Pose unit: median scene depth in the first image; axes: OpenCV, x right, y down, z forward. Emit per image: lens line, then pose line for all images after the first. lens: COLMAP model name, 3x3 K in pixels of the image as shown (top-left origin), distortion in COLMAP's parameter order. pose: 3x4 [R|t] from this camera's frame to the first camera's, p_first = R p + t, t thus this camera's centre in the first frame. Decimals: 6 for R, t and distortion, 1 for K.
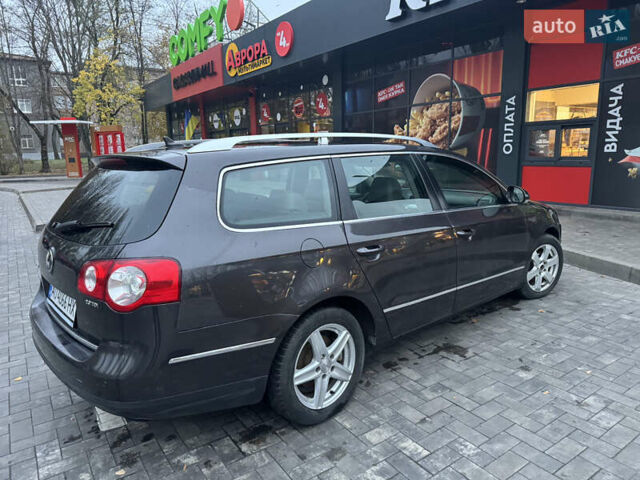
lens RADIAL K [[450.1, 0, 320.0], [0, 450.1, 240.0], [0, 0, 1]] dist [0.030797, -0.038056]
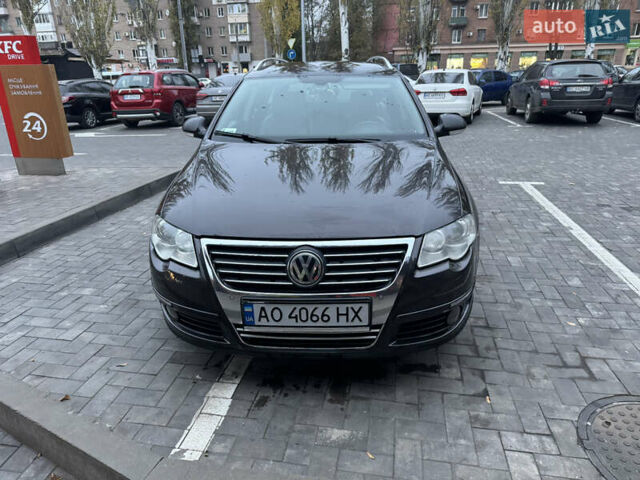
lens RADIAL K [[453.4, 0, 319.9], [0, 453.4, 238.2], [0, 0, 1]] dist [0.023430, -0.027535]
pose [[-0.704143, 0.278239, -0.653274, 0.415932], [-0.101850, 0.870936, 0.480725, -0.167734], [0.702716, 0.405035, -0.584925, 0.814245]]
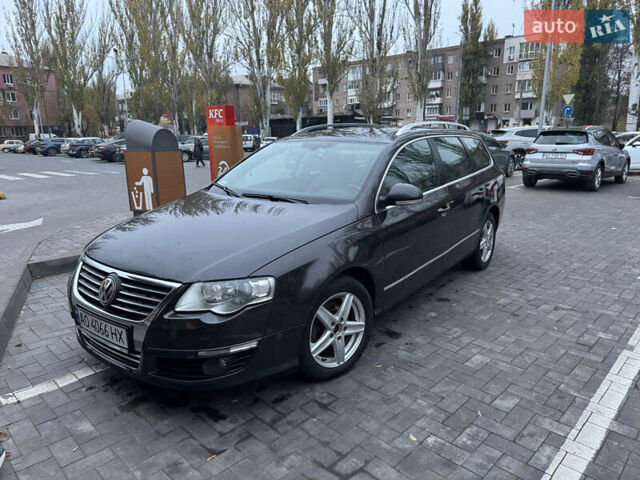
lens RADIAL K [[450.1, 0, 320.0], [0, 450.1, 240.0], [0, 0, 1]] dist [0.030797, -0.038056]
pose [[-0.981059, 0.076878, -0.177803, 0.184549], [-0.004311, 0.908982, 0.416813, -0.195952], [0.193664, 0.409684, -0.891433, 0.957968]]
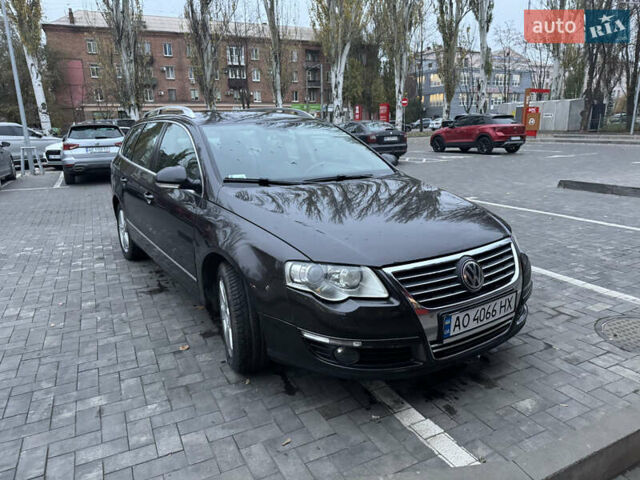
lens RADIAL K [[450.1, 0, 320.0], [0, 450.1, 240.0], [0, 0, 1]] dist [0.030797, -0.038056]
pose [[-0.141400, 0.273602, -0.951393, 0.538897], [-0.169332, 0.940201, 0.295550, -0.125172], [0.975363, 0.202892, -0.086615, 0.606758]]
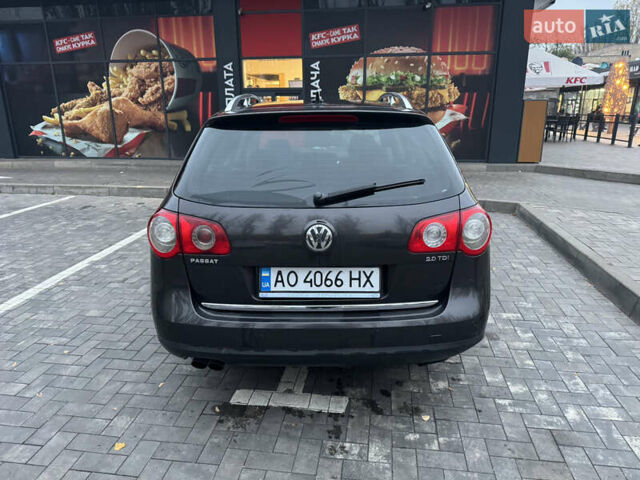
lens RADIAL K [[450.1, 0, 320.0], [0, 450.1, 240.0], [0, 0, 1]] dist [0.030797, -0.038056]
pose [[0.676516, -0.188142, 0.711989, -0.333905], [0.134302, 0.982121, 0.131914, -0.016811], [-0.724078, 0.006380, 0.689689, 0.118012]]
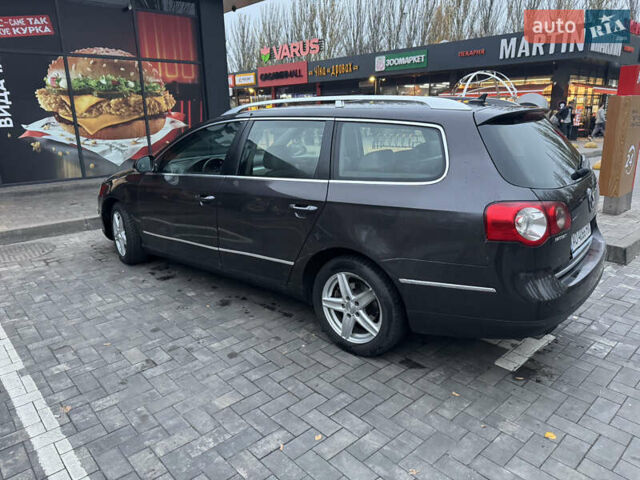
lens RADIAL K [[450.1, 0, 320.0], [0, 450.1, 240.0], [0, 0, 1]] dist [0.030797, -0.038056]
pose [[-0.135410, -0.243265, 0.960462, -0.455128], [0.211780, 0.939880, 0.267909, -0.087476], [-0.967891, 0.239684, -0.075750, 0.497437]]
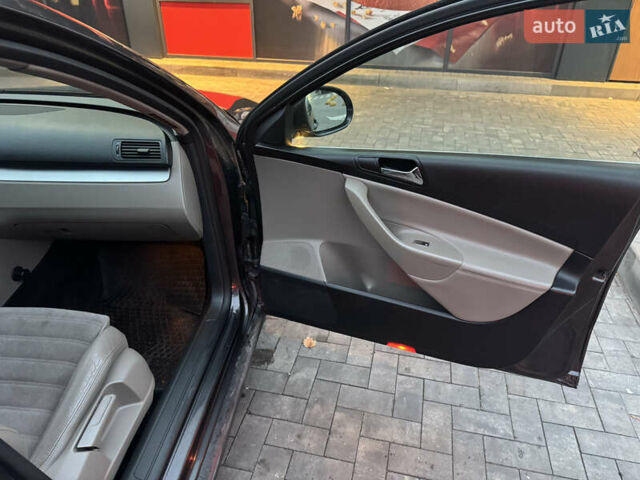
lens RADIAL K [[453.4, 0, 319.9], [0, 453.4, 238.2], [0, 0, 1]] dist [0.023430, -0.027535]
pose [[0.736370, -0.315185, 0.598680, 0.114392], [0.106270, 0.927761, 0.357724, -0.062270], [-0.668181, -0.199796, 0.716670, 0.319130]]
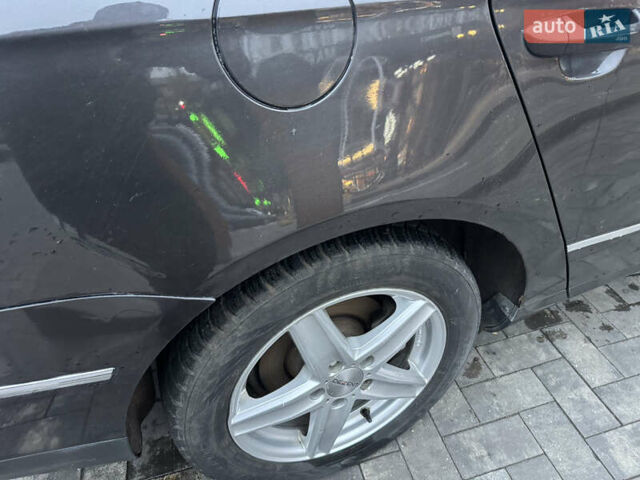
lens RADIAL K [[450.1, 0, 320.0], [0, 450.1, 240.0], [0, 0, 1]] dist [0.030797, -0.038056]
pose [[0.942768, 0.203666, -0.264023, 0.019462], [-0.056284, 0.877630, 0.476022, 0.003658], [0.328664, -0.433918, 0.838865, 0.221593]]
